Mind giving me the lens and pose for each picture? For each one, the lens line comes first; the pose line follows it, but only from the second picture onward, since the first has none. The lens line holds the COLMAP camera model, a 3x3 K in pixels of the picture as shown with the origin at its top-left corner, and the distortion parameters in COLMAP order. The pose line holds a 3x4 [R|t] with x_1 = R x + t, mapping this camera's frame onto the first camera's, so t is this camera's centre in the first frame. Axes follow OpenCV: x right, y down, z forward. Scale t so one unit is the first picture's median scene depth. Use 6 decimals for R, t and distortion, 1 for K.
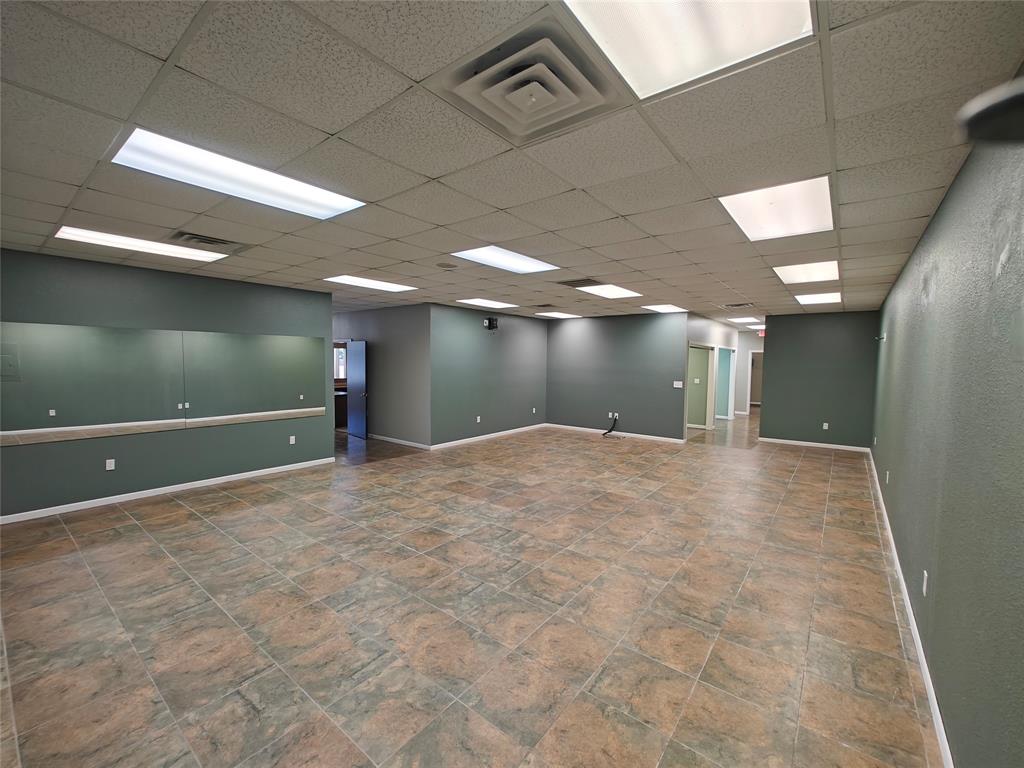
lens RADIAL K [[418.0, 0, 509.9], [0, 418.0, 392.1], [0, 0, 1]] dist [0.001125, 0.000237]
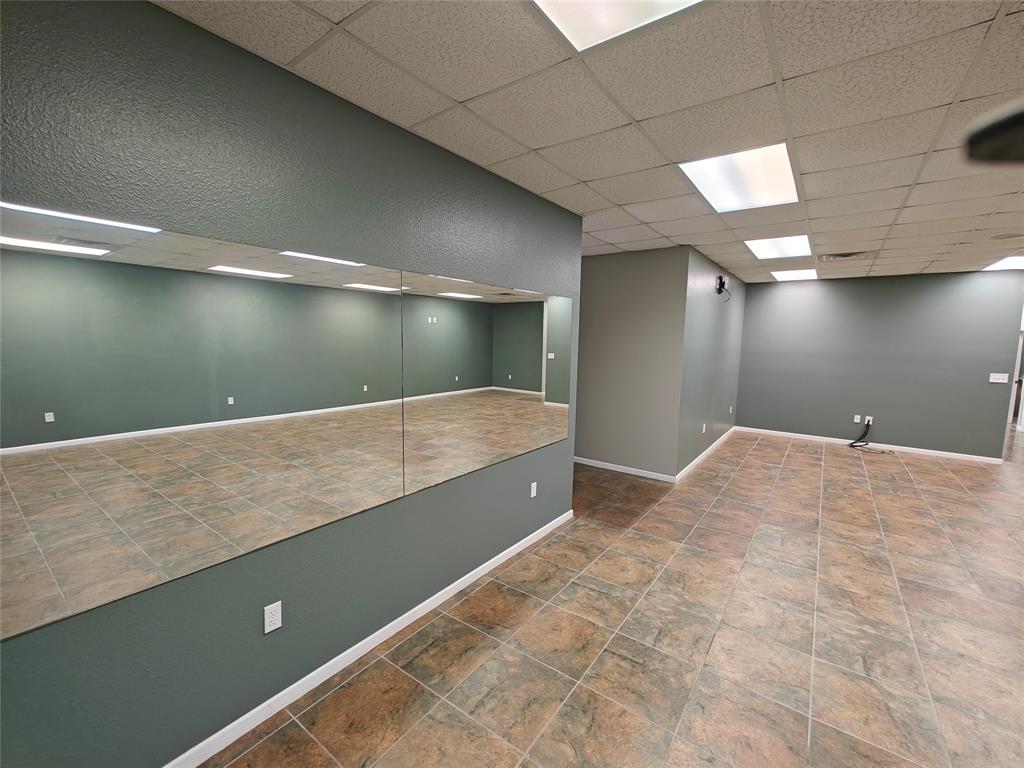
lens RADIAL K [[427.3, 0, 512.0], [0, 427.3, 384.0], [0, 0, 1]] dist [0.008439, 0.000215]
pose [[0.998931, 0.004032, 0.046041, -0.614998], [-0.005648, 0.999371, 0.035002, -0.041768], [-0.045871, -0.035225, 0.998326, 0.497204]]
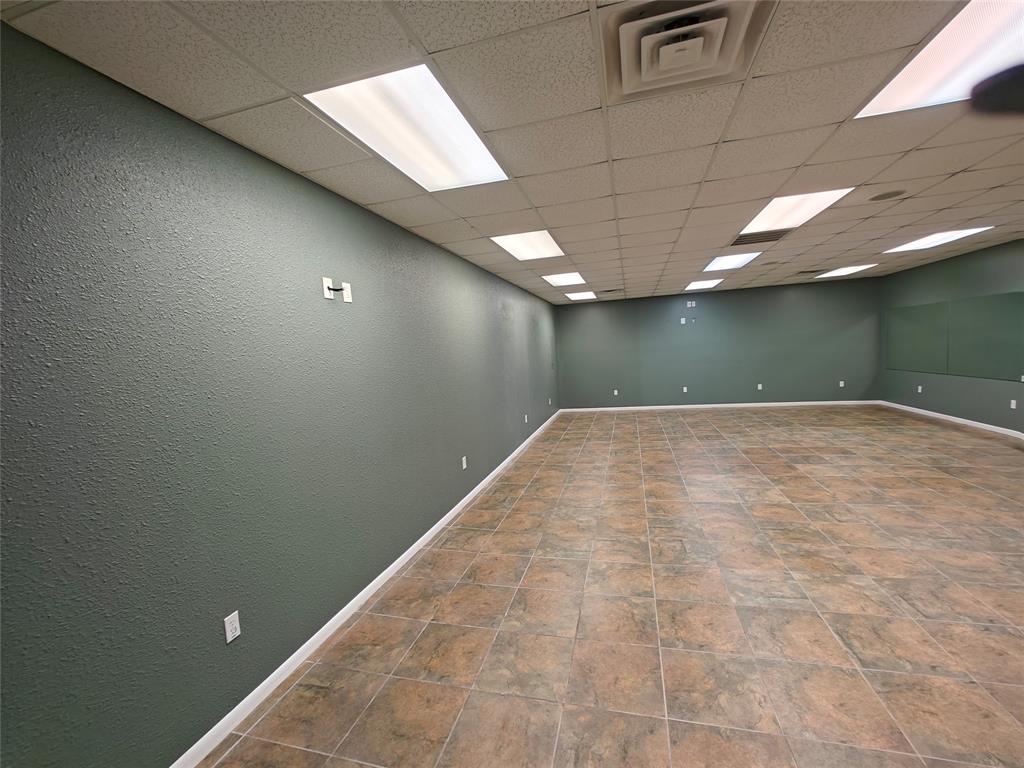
lens RADIAL K [[418.0, 0, 509.9], [0, 418.0, 392.1], [0, 0, 1]] dist [0.001125, 0.000237]
pose [[-0.920485, 0.080284, -0.382442, 0.924523], [0.018996, 0.986704, 0.161413, -0.089338], [0.390316, 0.141313, -0.909771, 1.510461]]
